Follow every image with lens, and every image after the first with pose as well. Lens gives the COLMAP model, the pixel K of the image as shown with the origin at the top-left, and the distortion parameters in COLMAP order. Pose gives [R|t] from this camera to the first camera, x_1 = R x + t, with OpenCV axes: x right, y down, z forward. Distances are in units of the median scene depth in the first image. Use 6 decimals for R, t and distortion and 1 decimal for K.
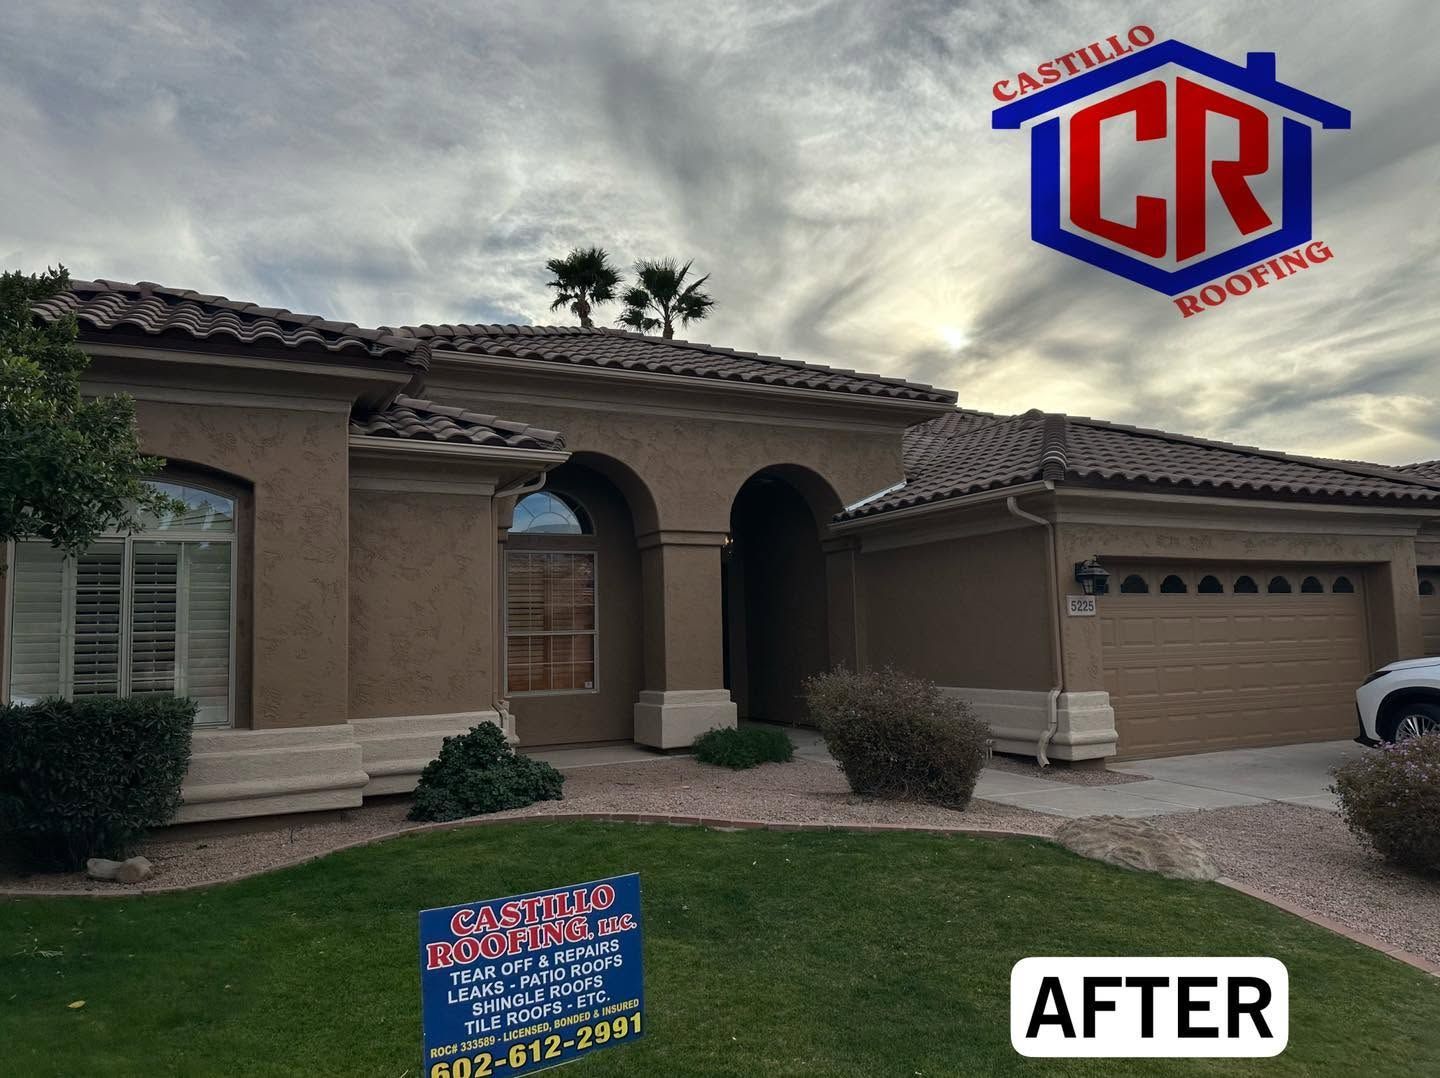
lens RADIAL K [[1036.4, 0, 723.4], [0, 1036.4, 563.4], [0, 0, 1]] dist [0.172282, -0.284312]
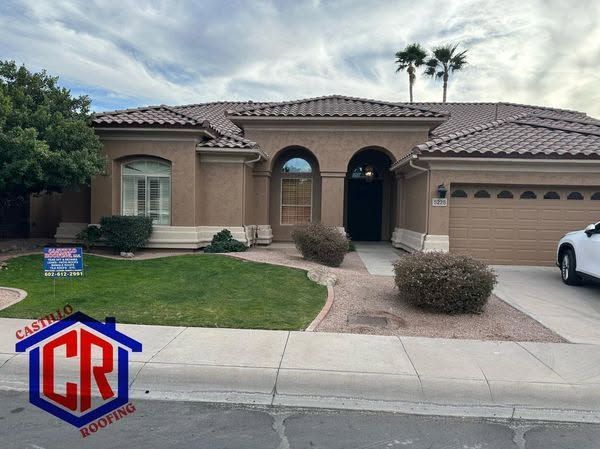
lens RADIAL K [[437.1, 0, 295.9], [0, 437.1, 224.3], [0, 0, 1]] dist [0.127366, -0.156387]
pose [[0.863740, 0.061663, -0.500151, 0.721402], [-0.005676, 0.993613, 0.112700, -0.033115], [0.503906, -0.094504, 0.858573, -0.147609]]
